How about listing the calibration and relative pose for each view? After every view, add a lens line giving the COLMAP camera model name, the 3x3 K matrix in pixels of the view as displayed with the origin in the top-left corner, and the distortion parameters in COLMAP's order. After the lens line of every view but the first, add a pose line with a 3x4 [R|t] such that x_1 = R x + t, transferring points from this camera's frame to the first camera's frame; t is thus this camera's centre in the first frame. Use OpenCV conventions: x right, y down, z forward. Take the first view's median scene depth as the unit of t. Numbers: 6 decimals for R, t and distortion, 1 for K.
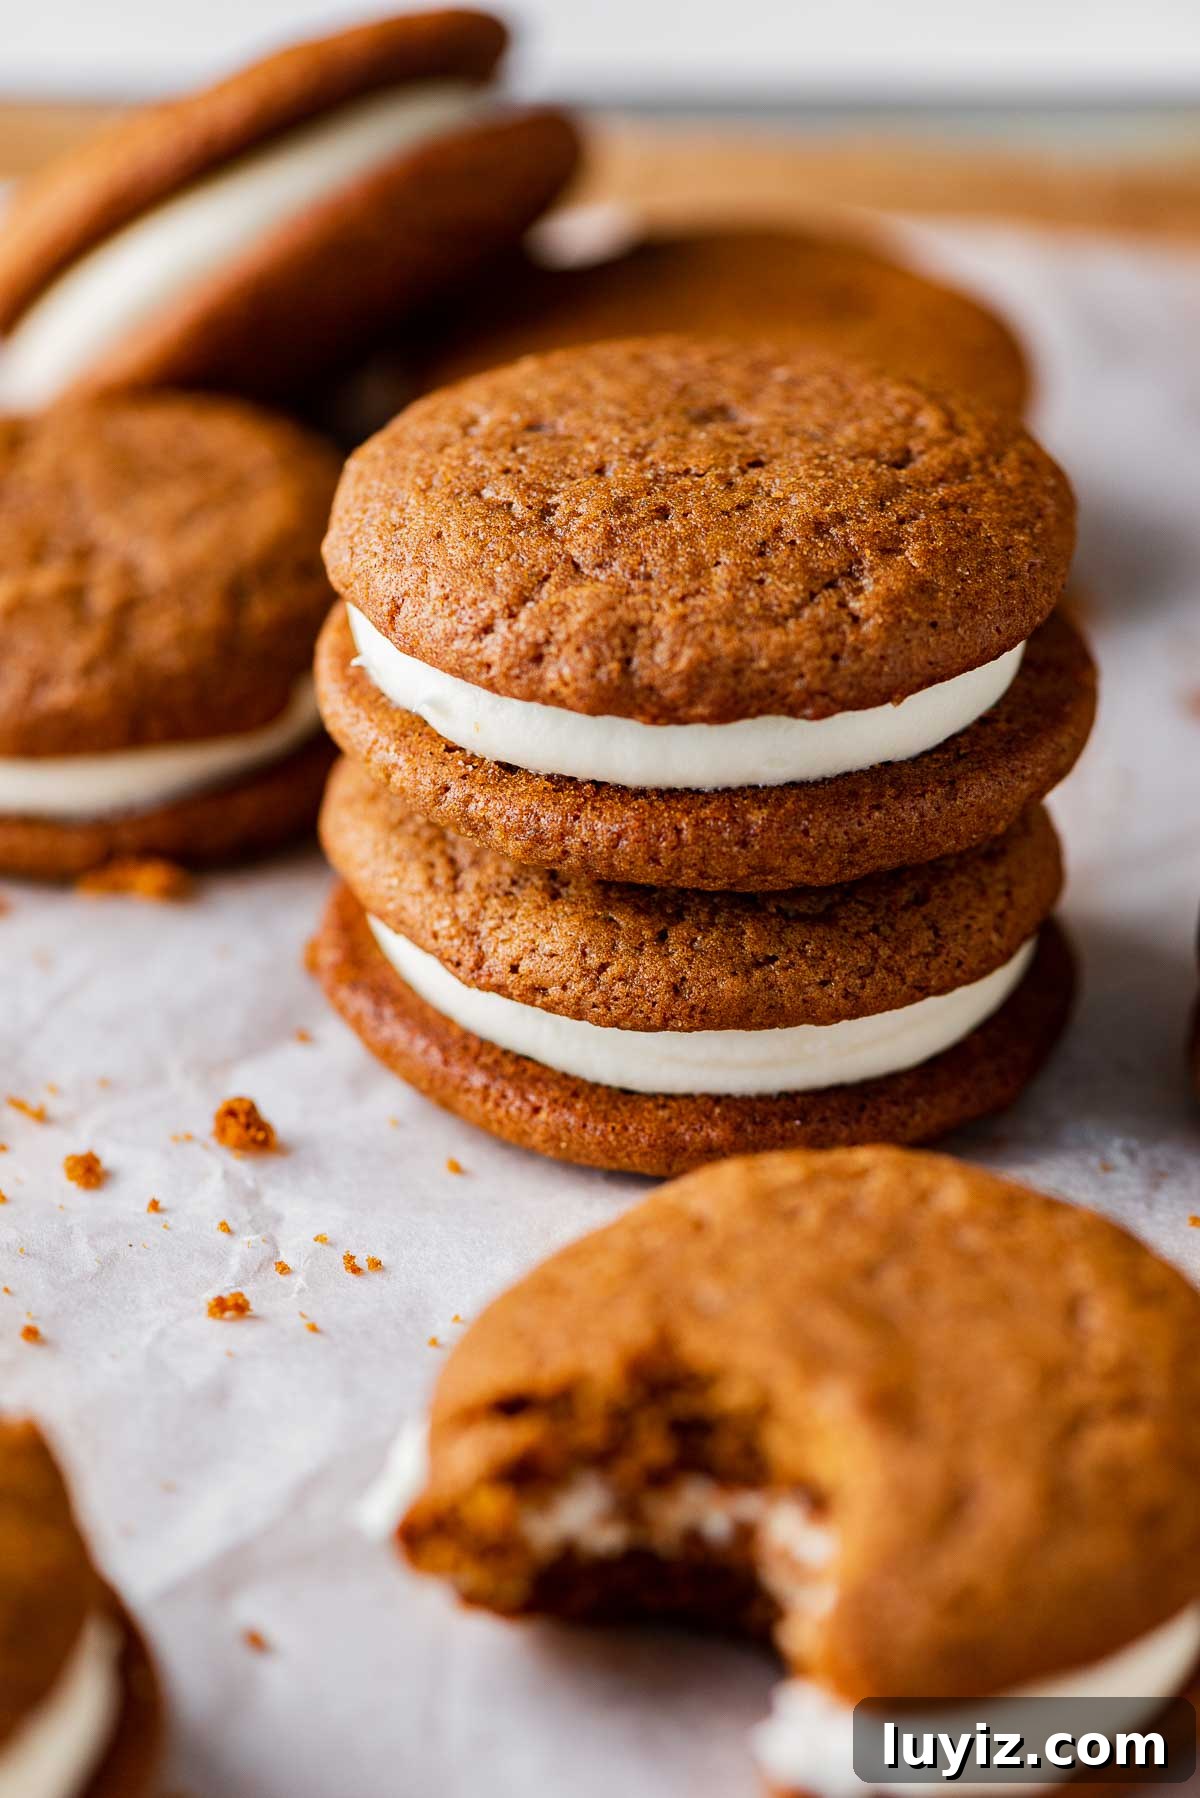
lens RADIAL K [[6166.4, 0, 600.0], [0, 6166.4, 899.0], [0, 0, 1]] dist [0.088198, -1.283120]
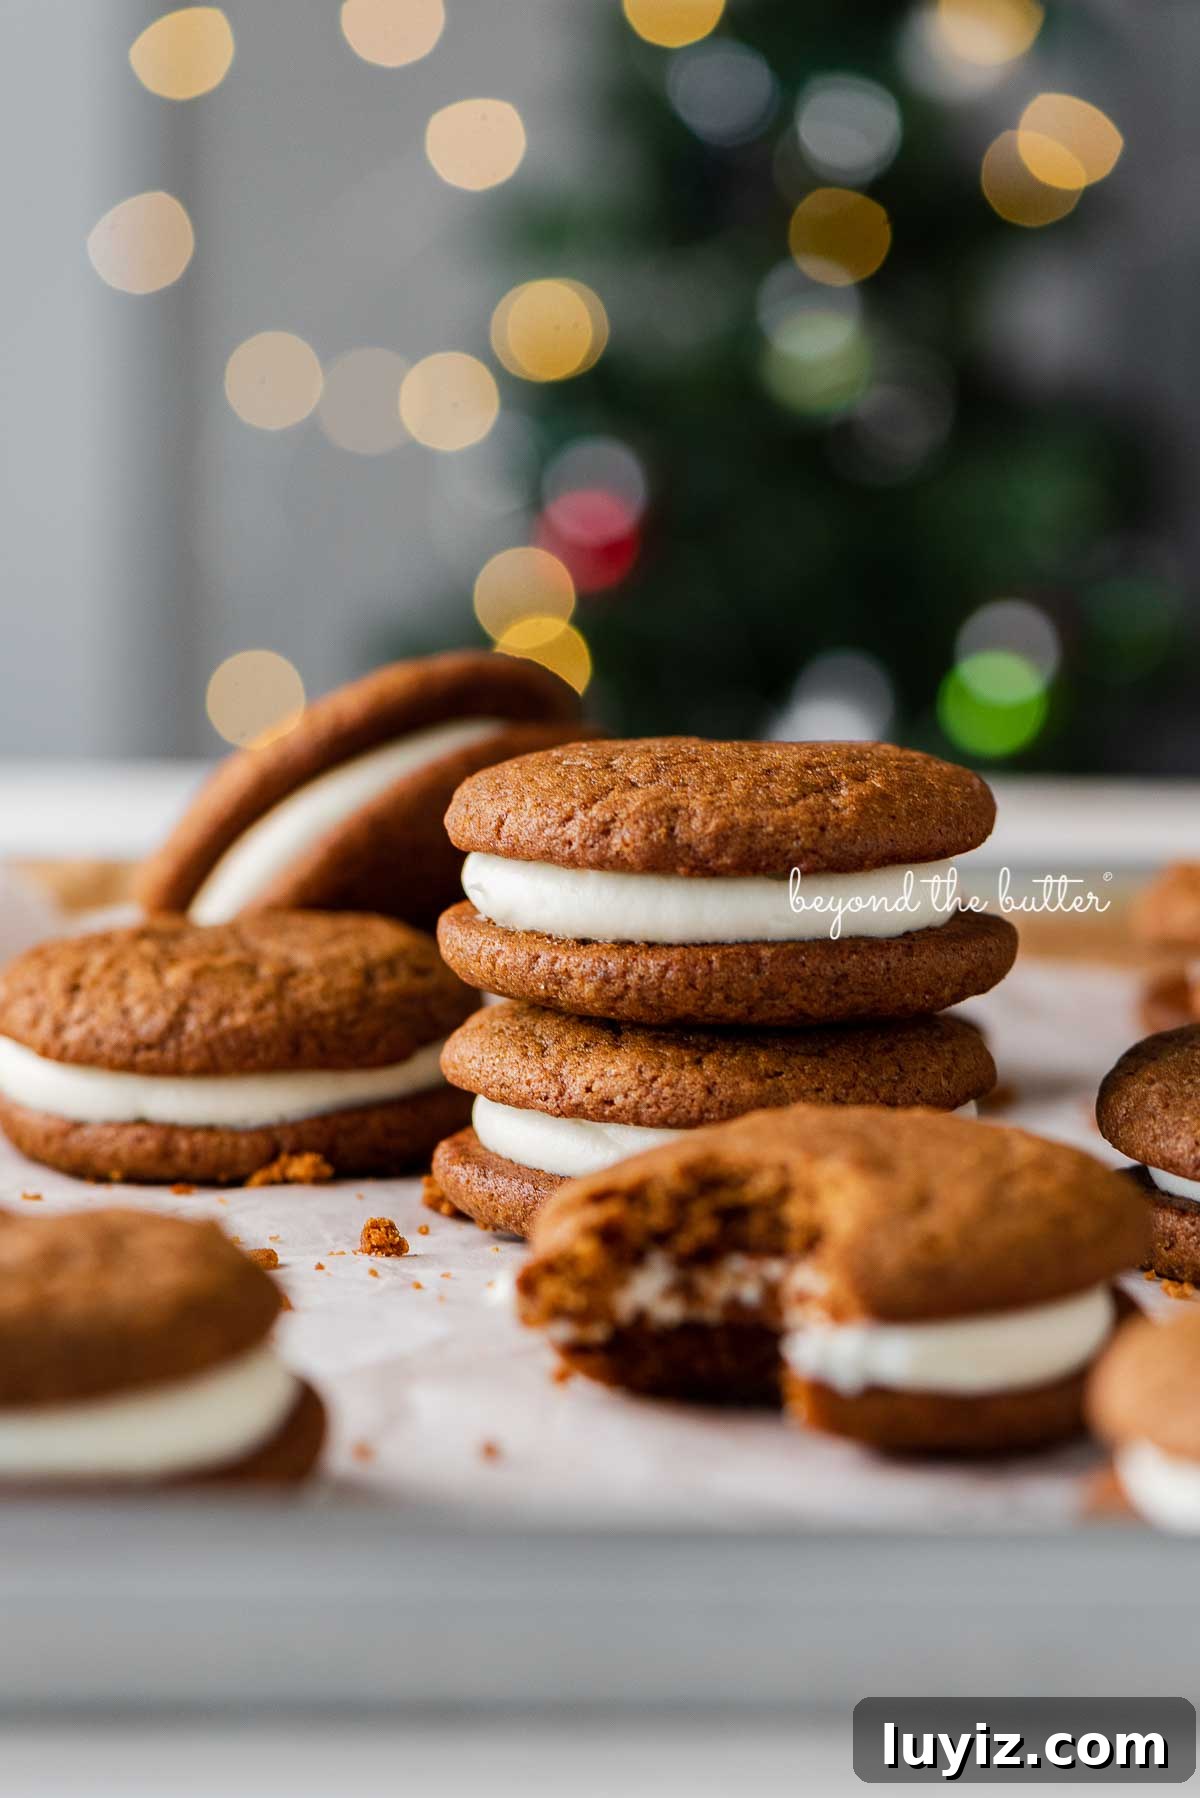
lens RADIAL K [[6166.4, 0, 600.0], [0, 6166.4, 899.0], [0, 0, 1]] dist [0.088198, -1.283120]
pose [[0.999941, -0.006235, 0.008849, -0.023552], [0.008821, 0.943166, -0.332206, 0.428948], [-0.006275, 0.332264, 0.943165, -0.291687]]
